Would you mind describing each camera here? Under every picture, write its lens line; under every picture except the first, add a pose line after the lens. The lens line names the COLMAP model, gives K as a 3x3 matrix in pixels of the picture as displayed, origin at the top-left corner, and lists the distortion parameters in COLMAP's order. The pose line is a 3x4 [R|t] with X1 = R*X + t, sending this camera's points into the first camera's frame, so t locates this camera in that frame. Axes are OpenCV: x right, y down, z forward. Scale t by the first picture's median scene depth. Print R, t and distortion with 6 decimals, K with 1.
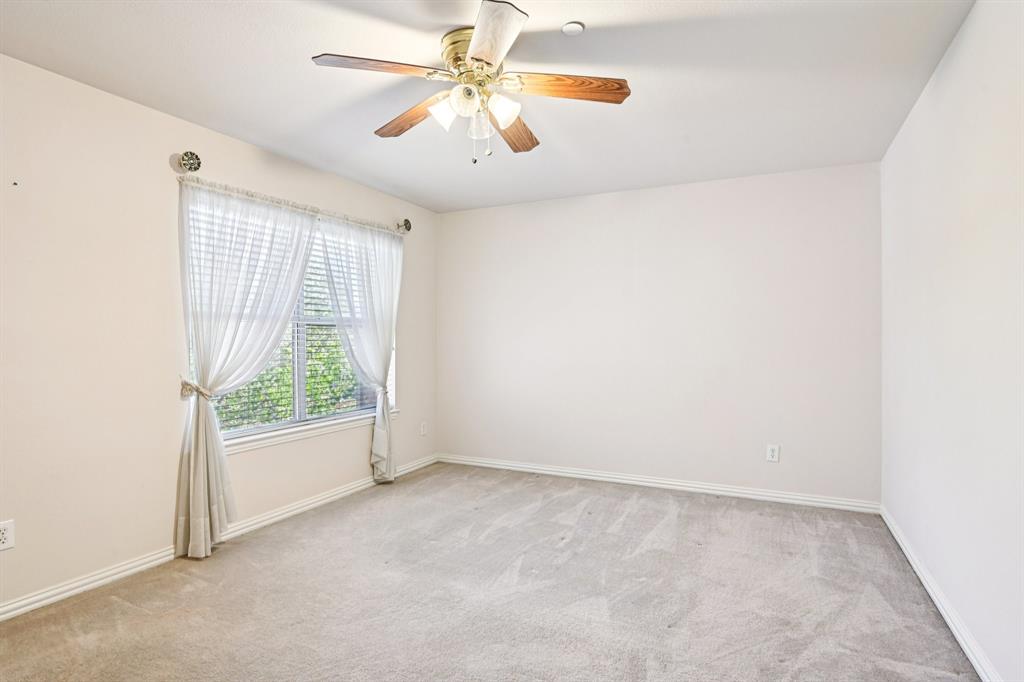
lens RADIAL K [[544.6, 0, 512.7], [0, 544.6, 341.9], [0, 0, 1]] dist [-0.020207, -0.002812]
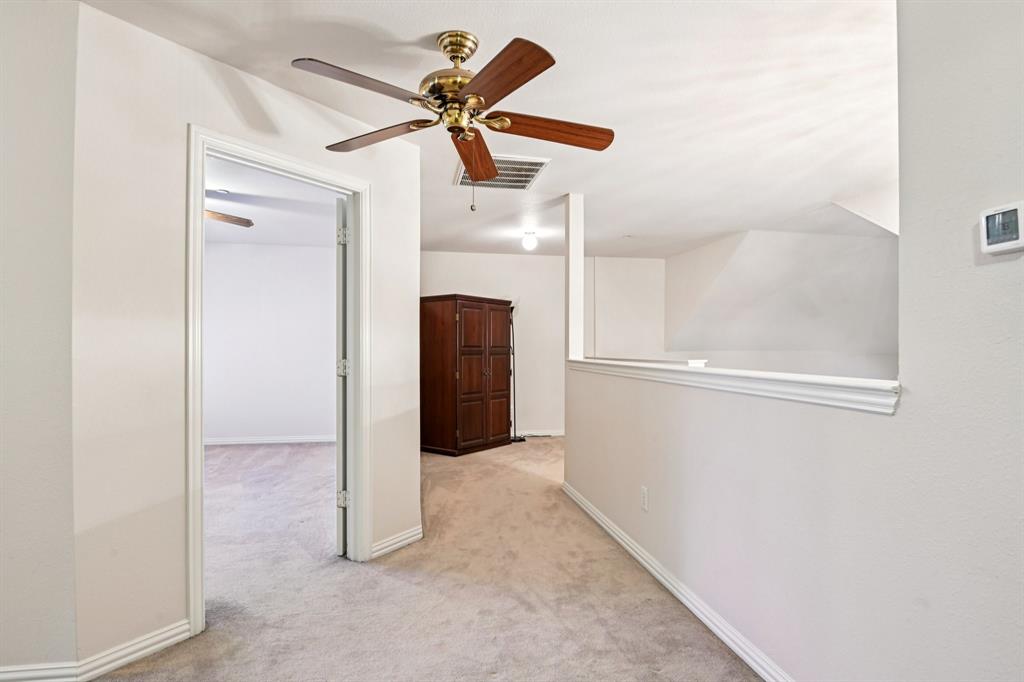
lens RADIAL K [[544.6, 0, 513.4], [0, 544.6, 342.9], [0, 0, 1]] dist [-0.020207, -0.002812]
pose [[0.806842, -0.001345, 0.590766, -0.122563], [0.007726, 0.999936, -0.008275, 0.009462], [-0.590717, 0.011241, 0.806801, -0.767935]]
